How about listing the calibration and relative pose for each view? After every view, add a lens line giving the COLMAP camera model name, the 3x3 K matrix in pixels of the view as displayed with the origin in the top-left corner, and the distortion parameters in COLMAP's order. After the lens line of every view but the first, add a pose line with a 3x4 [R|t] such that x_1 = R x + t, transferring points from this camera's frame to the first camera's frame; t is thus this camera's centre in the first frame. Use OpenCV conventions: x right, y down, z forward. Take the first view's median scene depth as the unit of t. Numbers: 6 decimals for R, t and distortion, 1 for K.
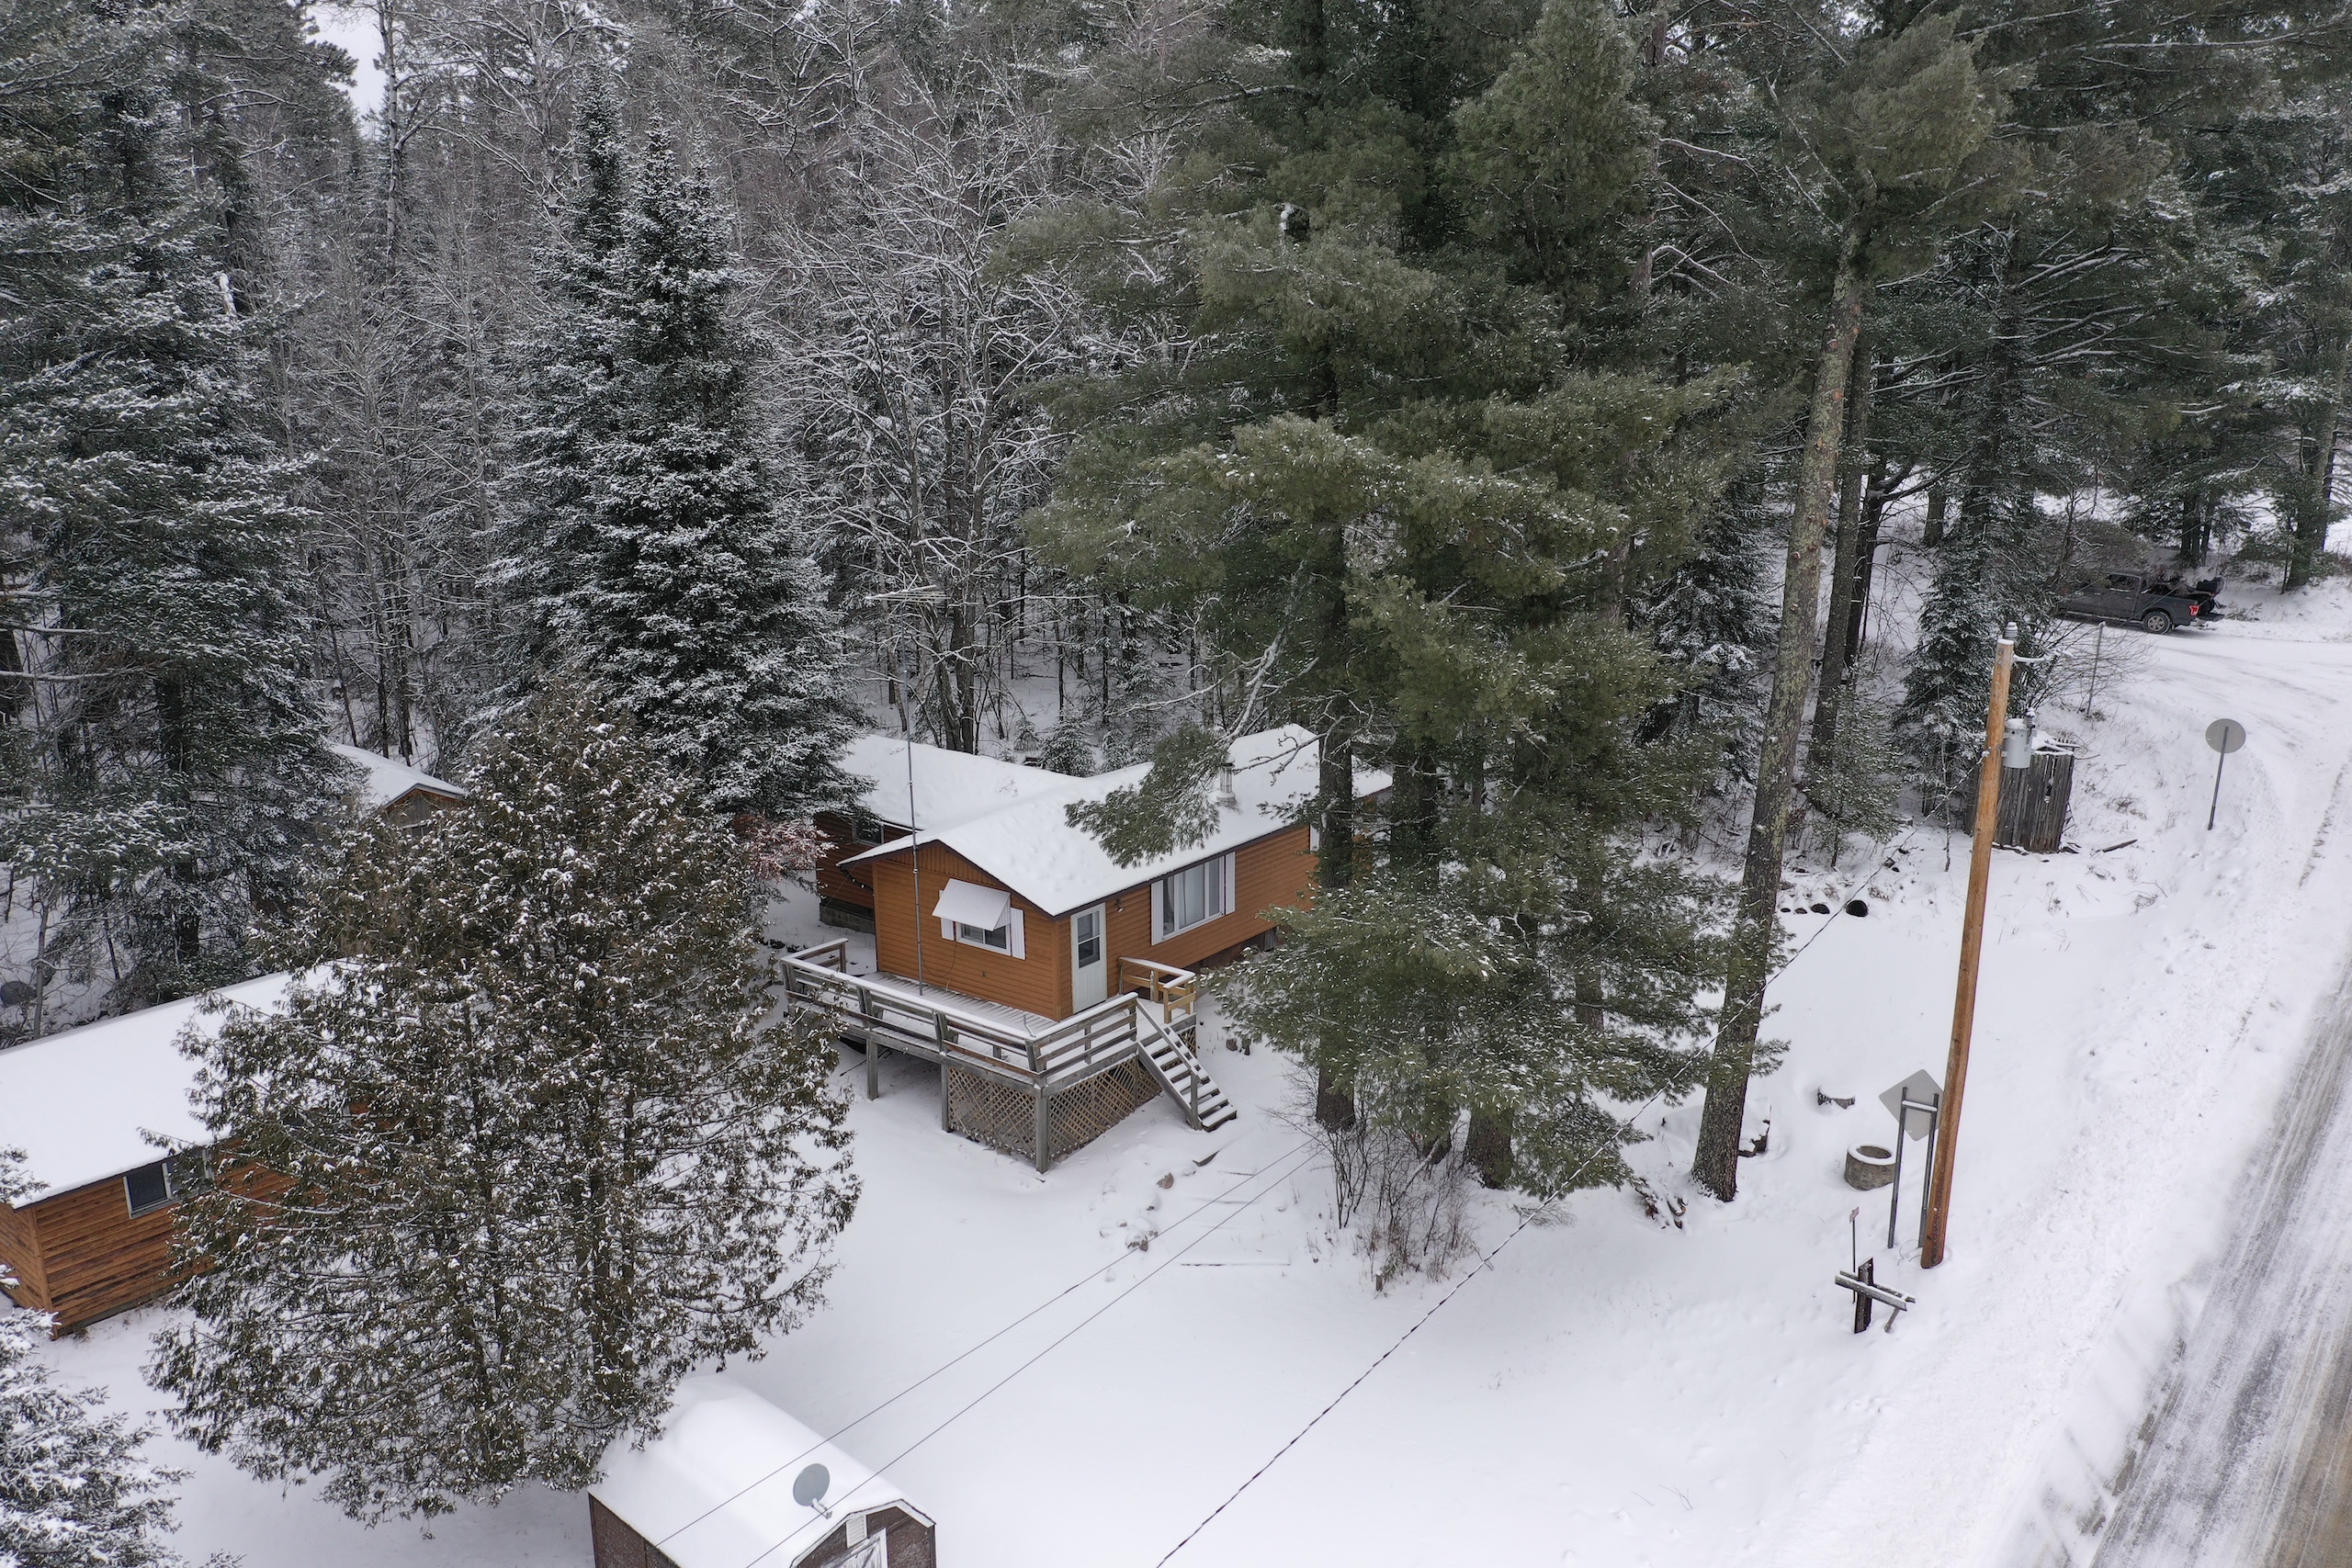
lens RADIAL K [[1857.4, 0, 1176.0], [0, 1857.4, 784.0], [0, 0, 1]] dist [0.006197, -0.005590]
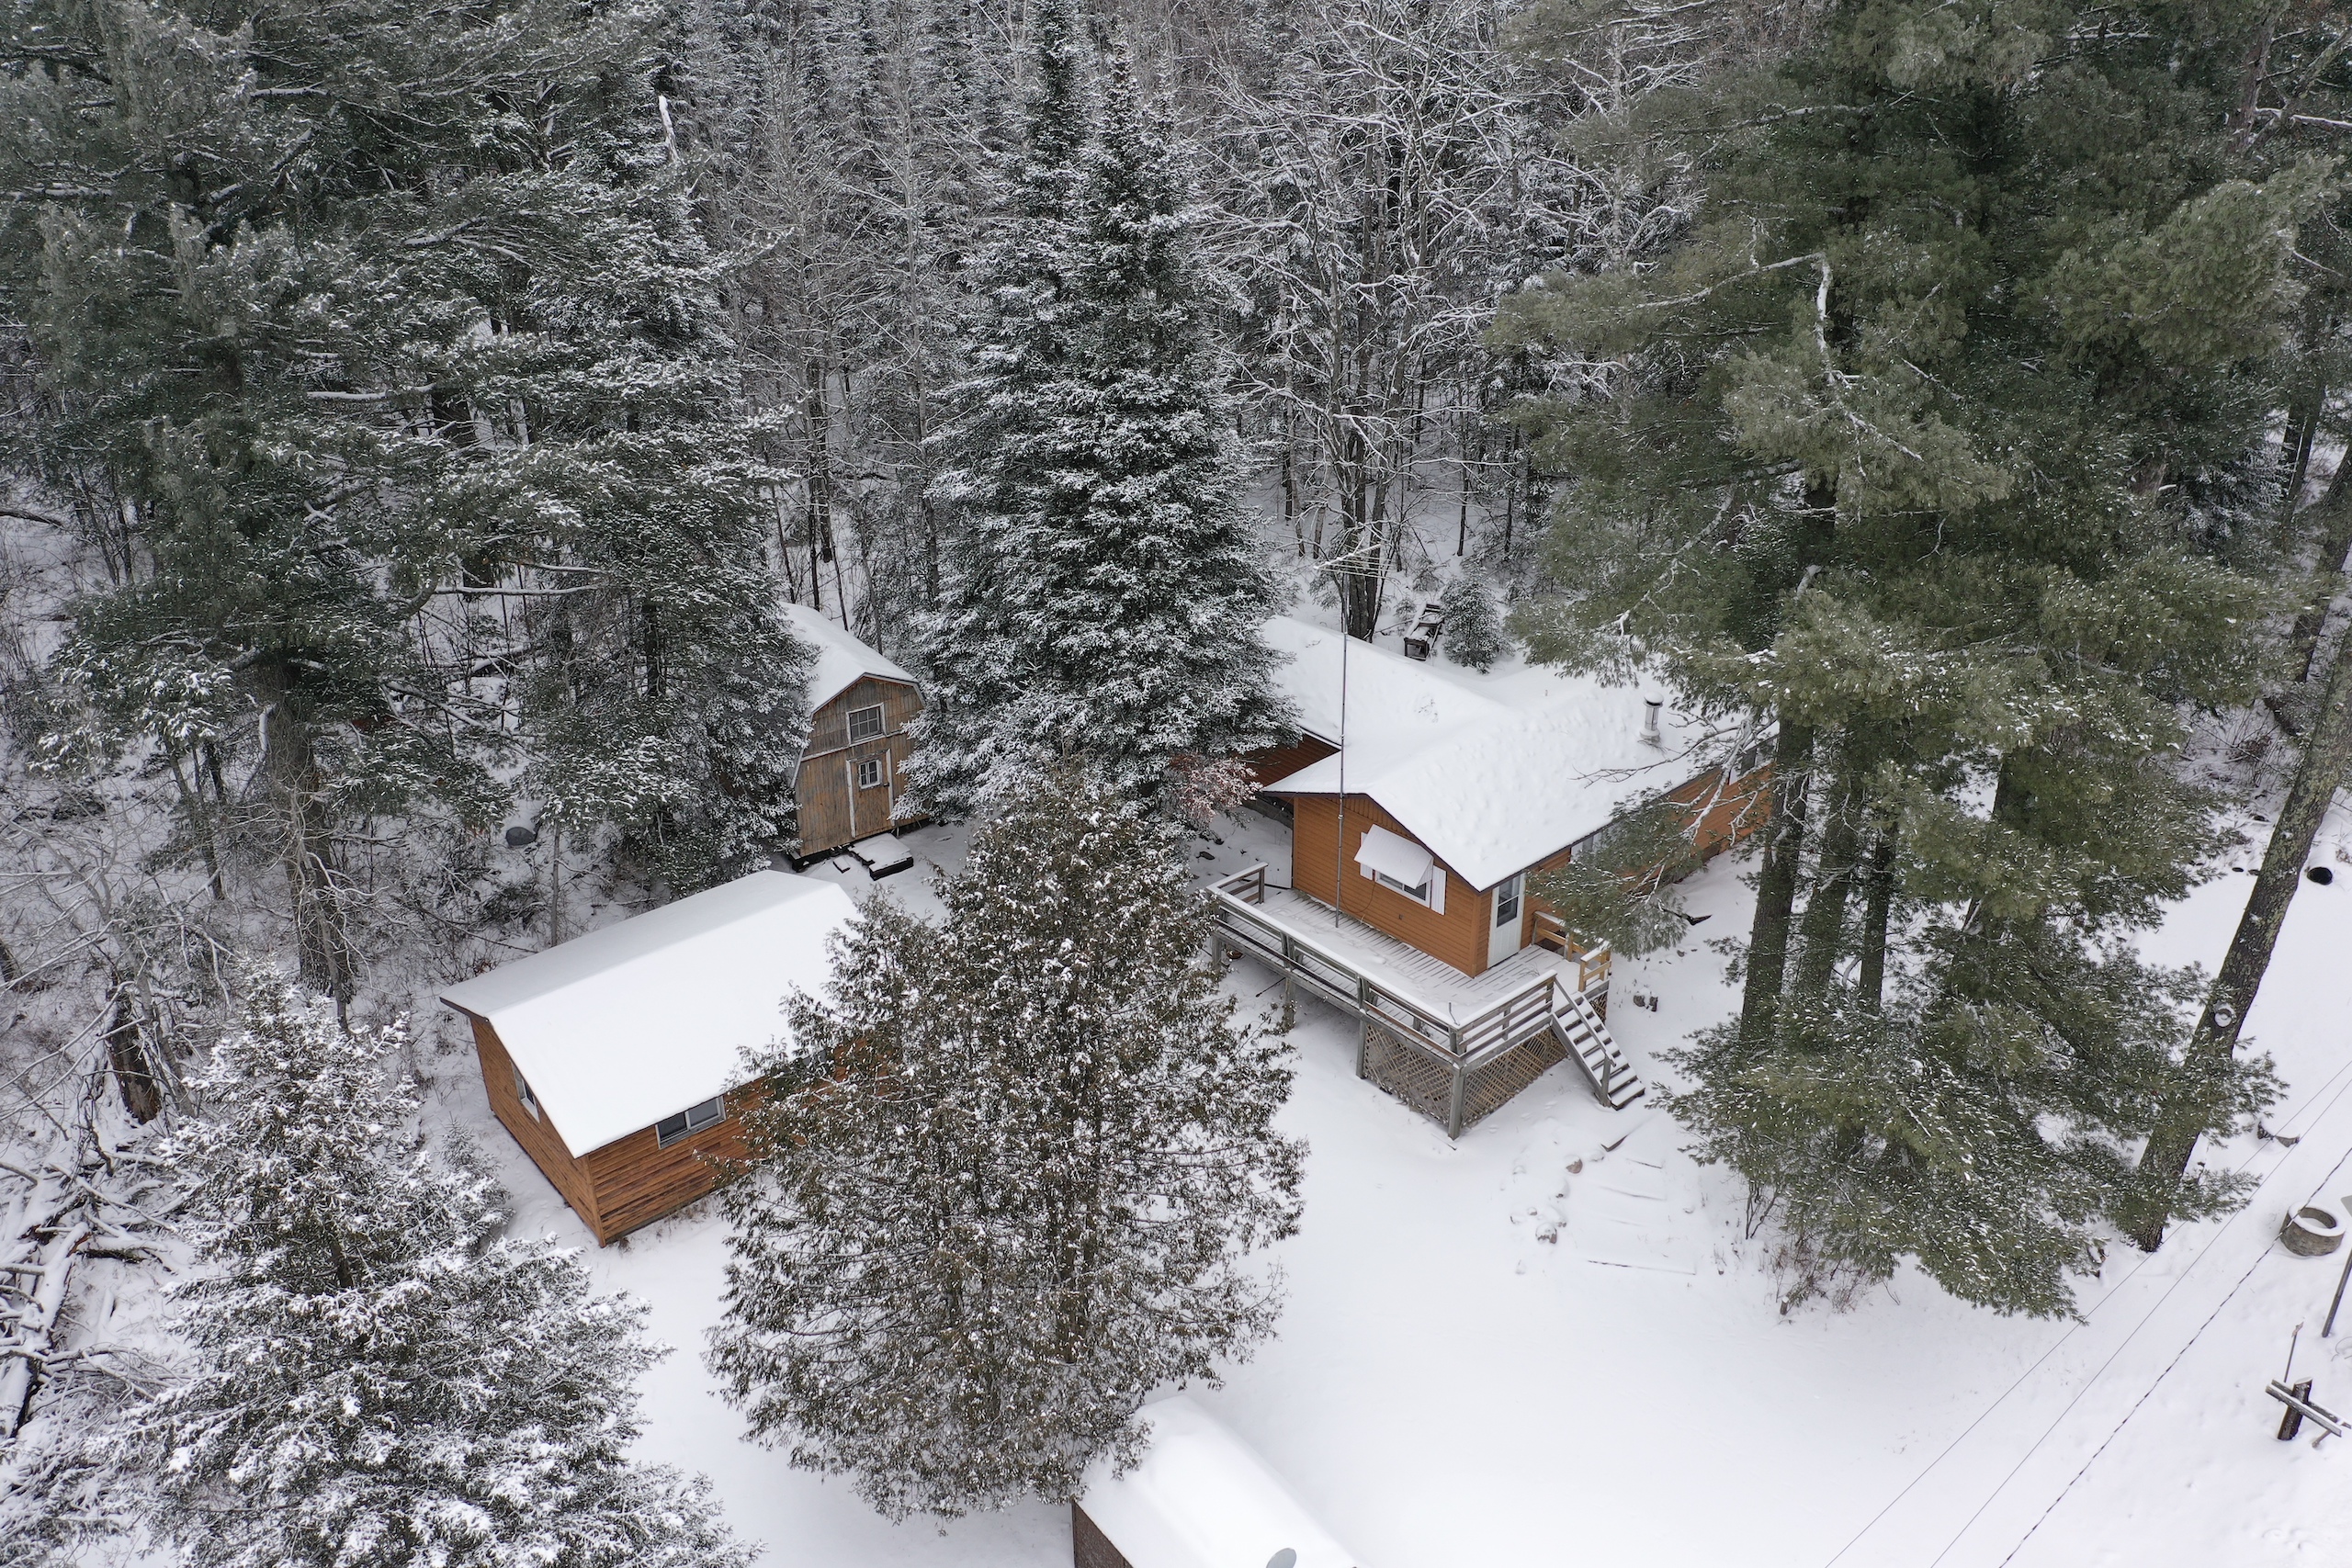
lens RADIAL K [[1857.4, 0, 1176.0], [0, 1857.4, 784.0], [0, 0, 1]] dist [0.006197, -0.005590]
pose [[0.984458, 0.077383, -0.157651, -0.072254], [-0.041410, 0.974660, 0.219824, -0.198469], [0.170666, -0.209880, 0.962717, 0.006005]]
